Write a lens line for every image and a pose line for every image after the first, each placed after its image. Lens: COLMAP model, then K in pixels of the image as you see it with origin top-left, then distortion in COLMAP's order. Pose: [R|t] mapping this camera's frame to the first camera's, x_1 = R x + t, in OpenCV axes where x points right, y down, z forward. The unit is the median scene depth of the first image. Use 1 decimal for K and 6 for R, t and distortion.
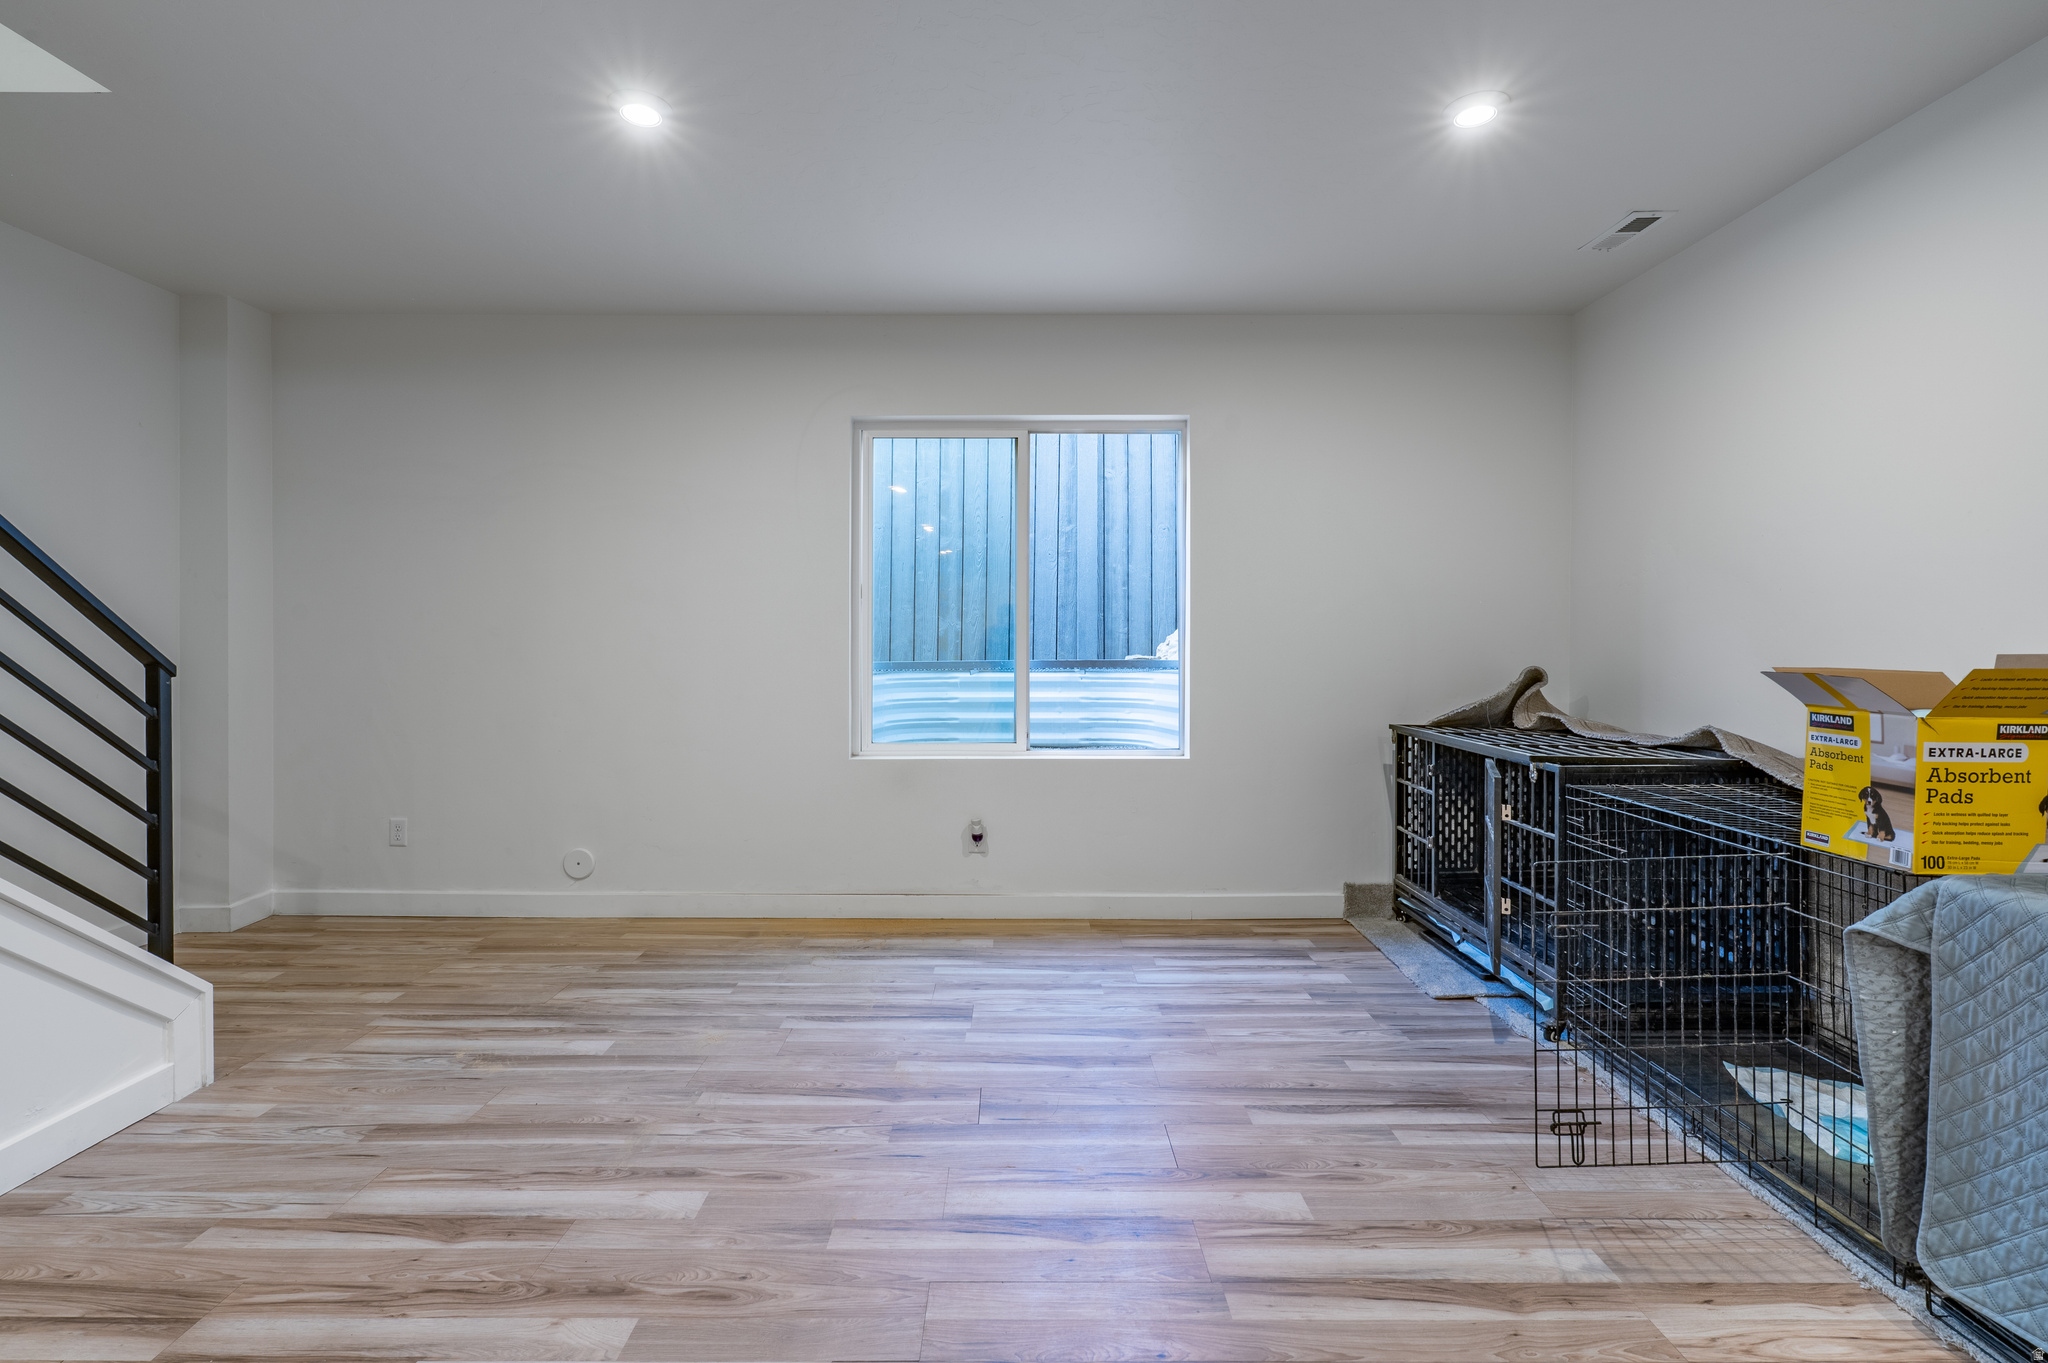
lens RADIAL K [[924.2, 0, 1006.5], [0, 924.2, 643.6], [0, 0, 1]] dist [-0.001039, -0.000932]
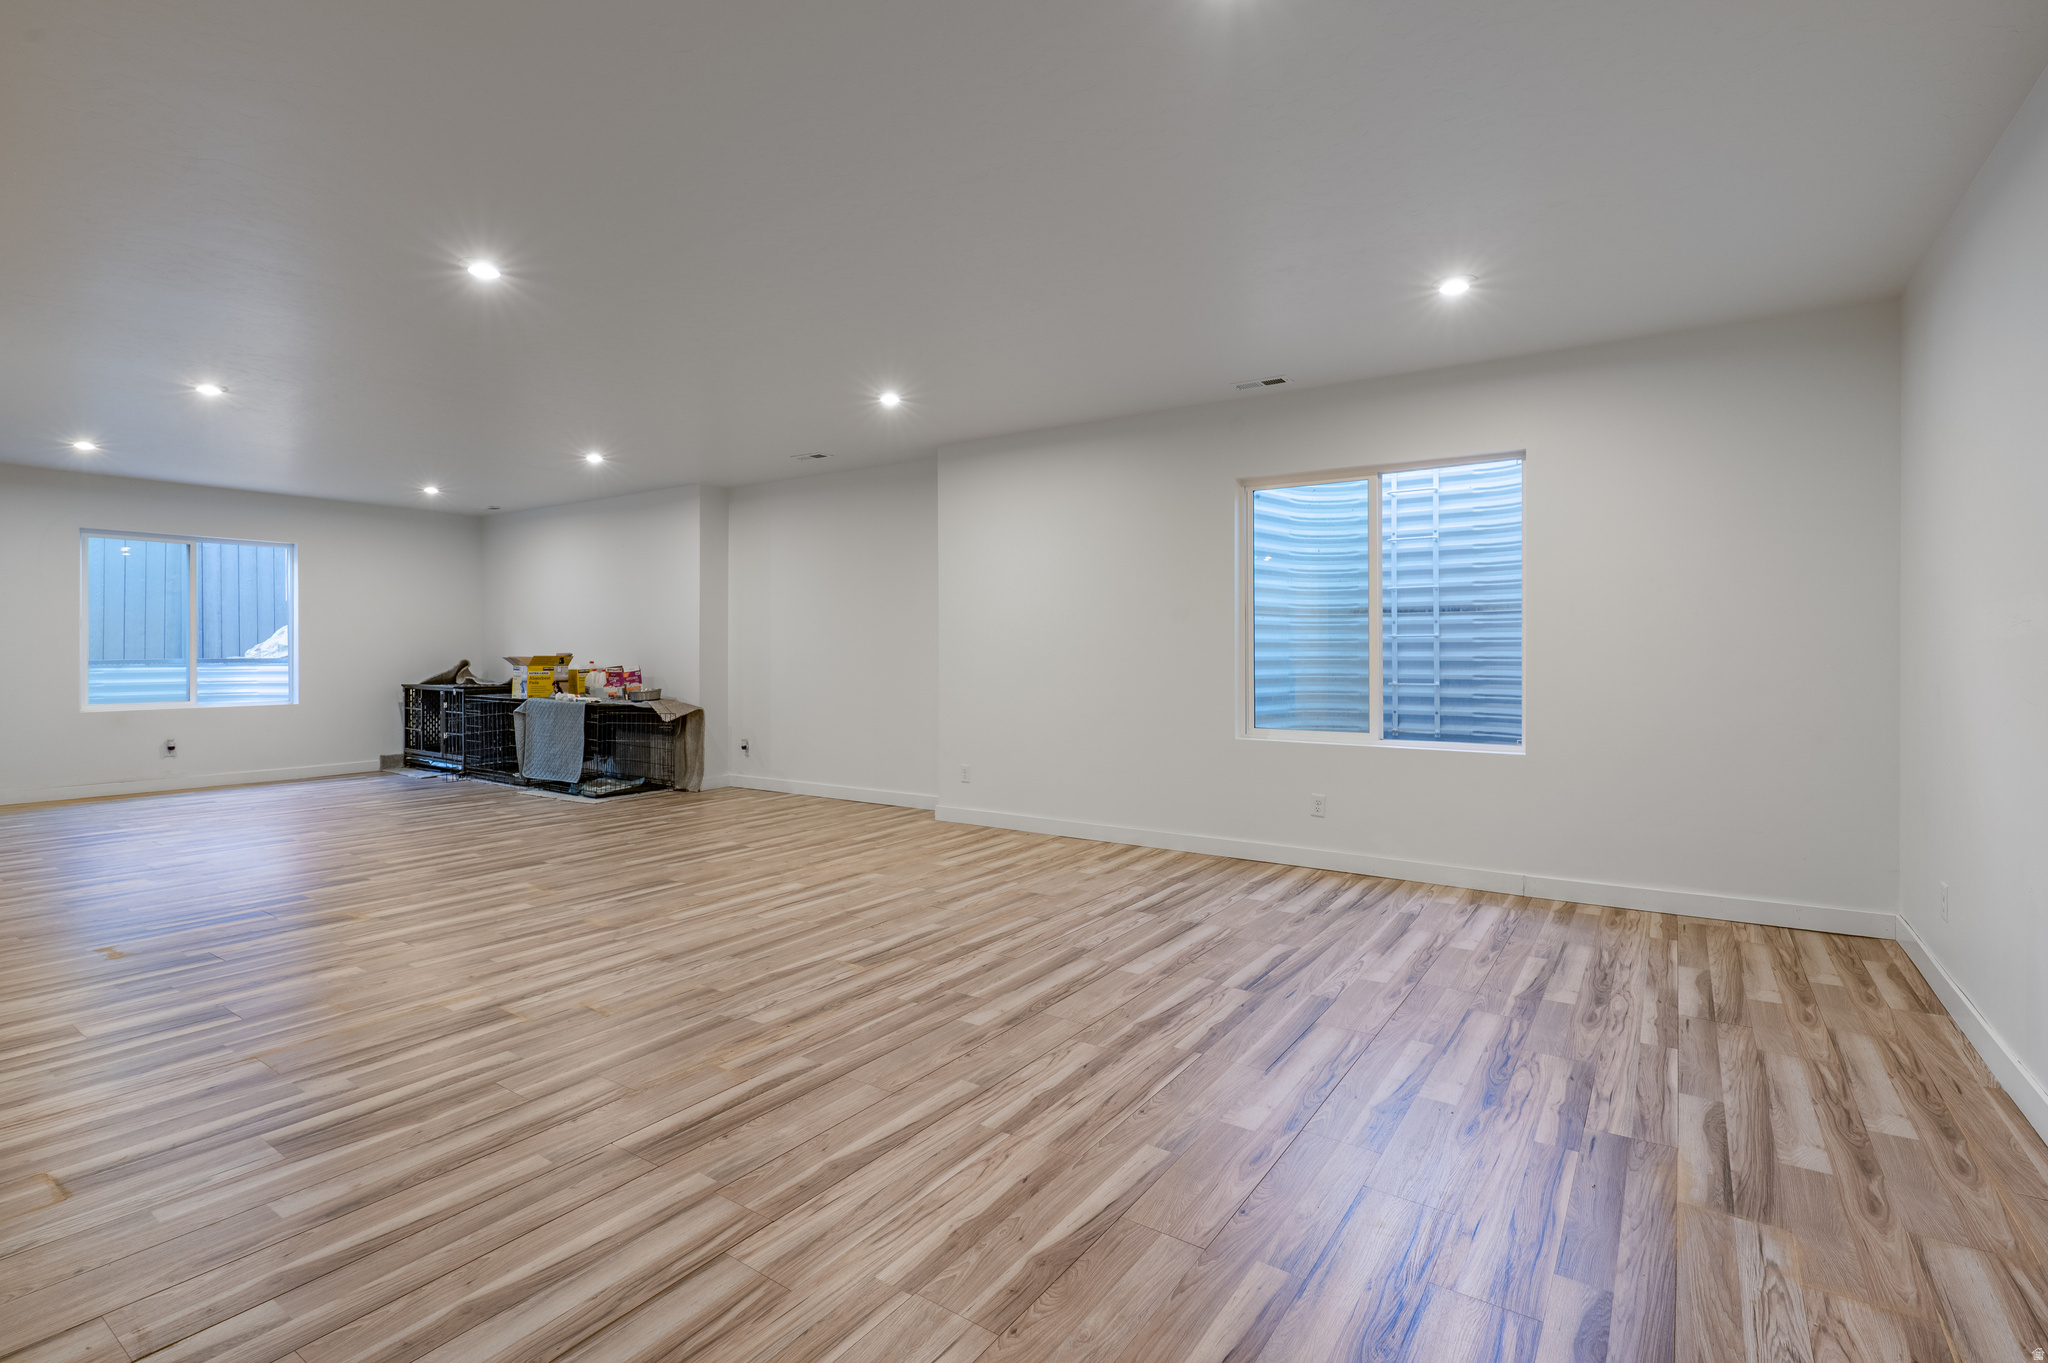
lens RADIAL K [[924.2, 0, 1021.4], [0, 924.2, 664.5], [0, 0, 1]] dist [-0.001039, -0.000932]
pose [[0.546277, -0.011072, 0.837531, -1.017727], [-0.003251, 0.999877, 0.015338, -0.006349], [-0.837598, -0.011102, 0.546174, -2.360681]]
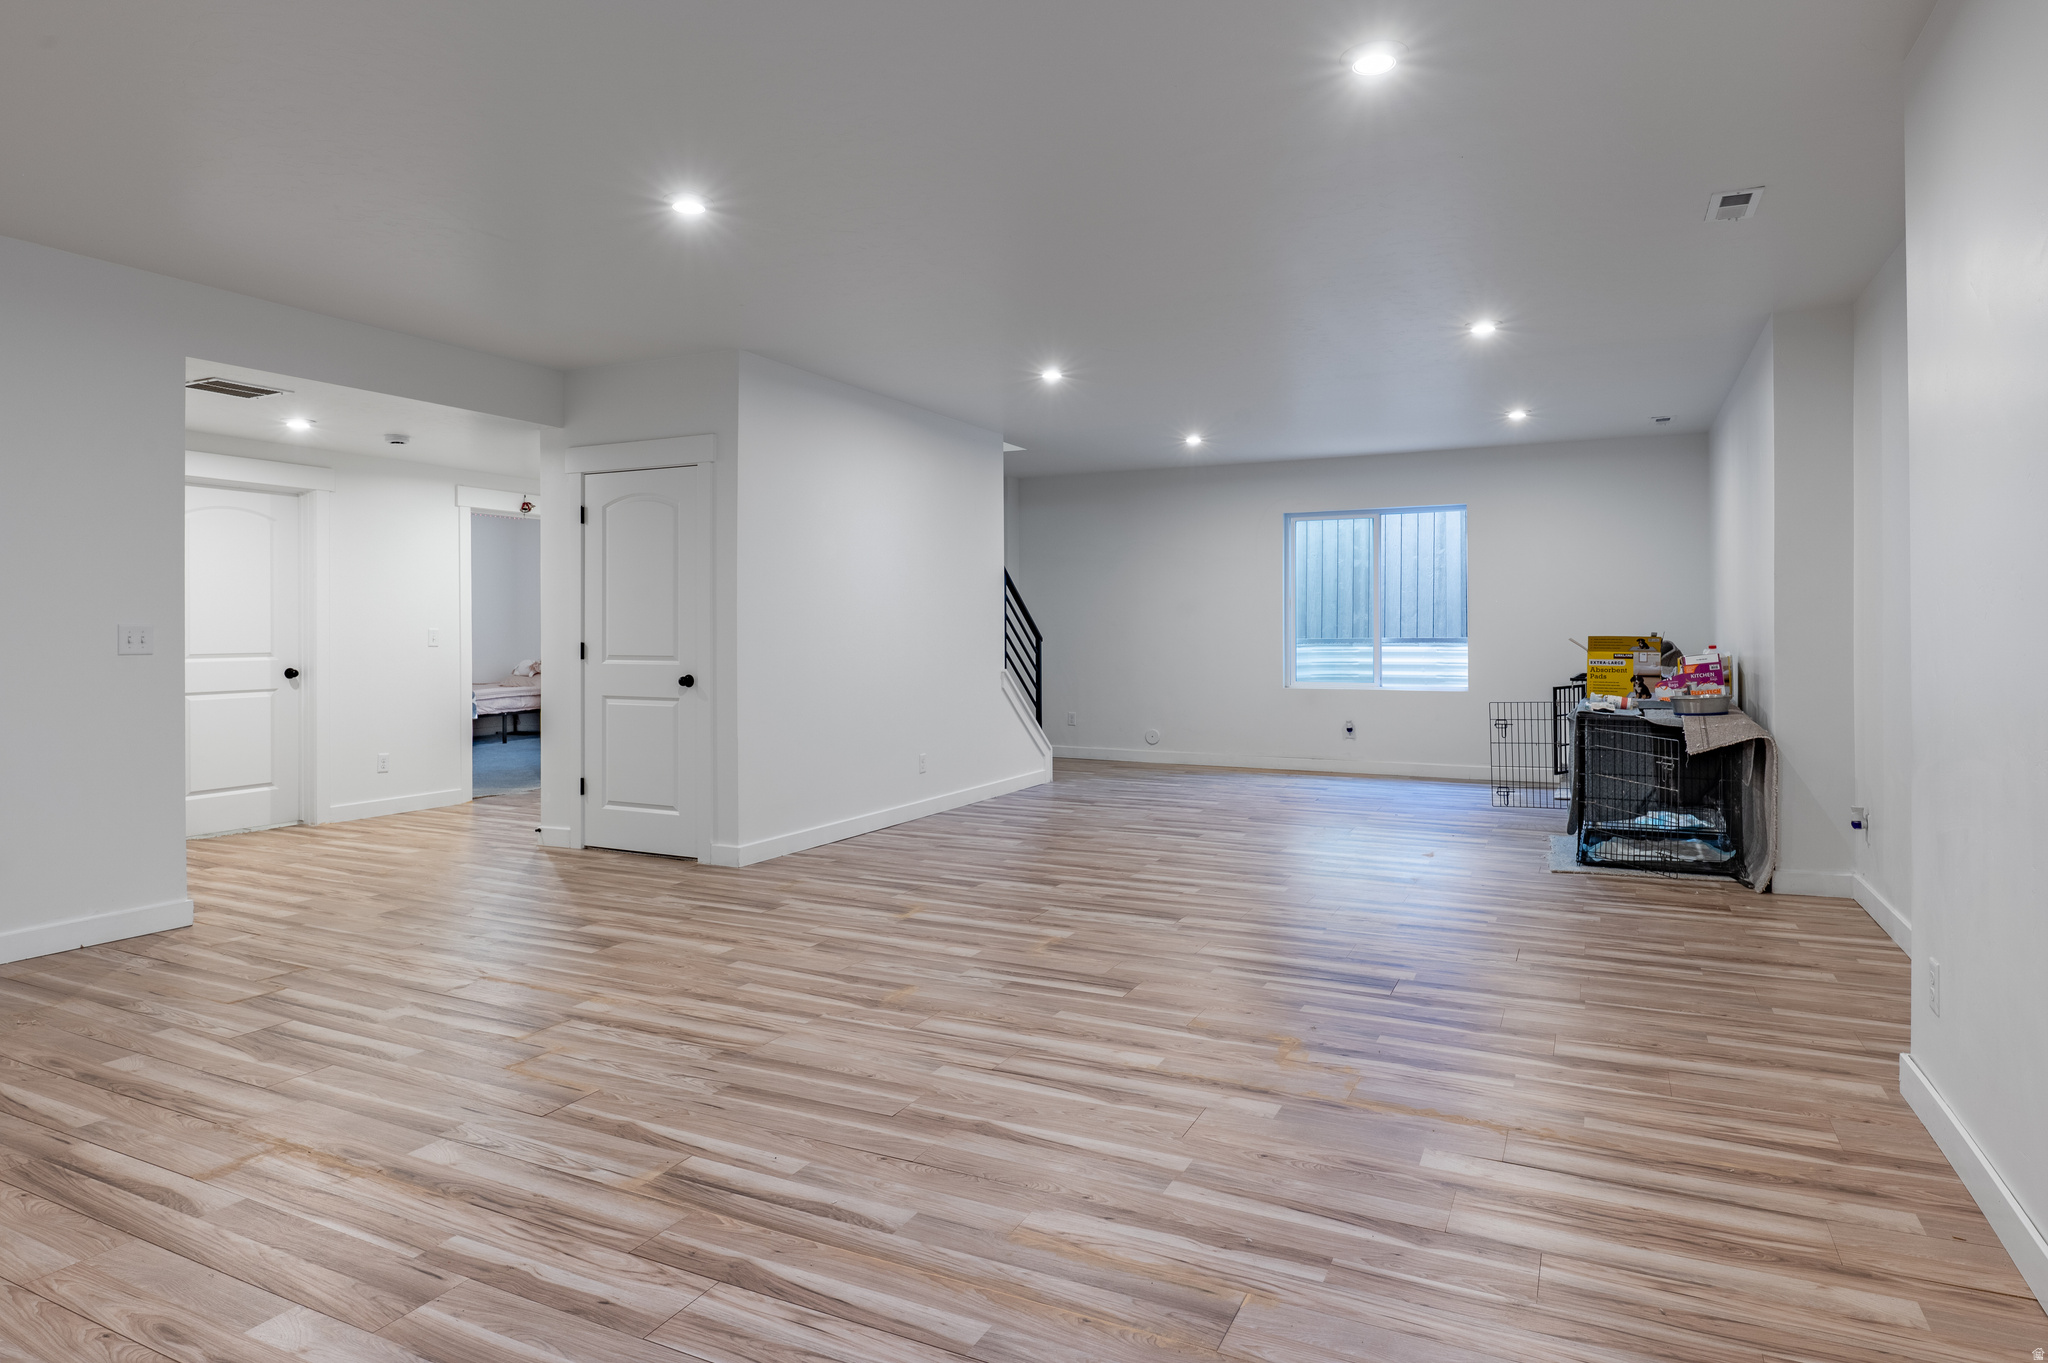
lens RADIAL K [[1178.1, 0, 1062.9], [0, 1178.1, 646.7], [0, 0, 1]] dist [-0.003638, 0.000238]
pose [[0.914048, 0.002246, -0.405600, 0.617253], [0.004486, 0.999867, 0.015648, -0.005805], [0.405582, -0.016123, 0.913917, -2.191540]]
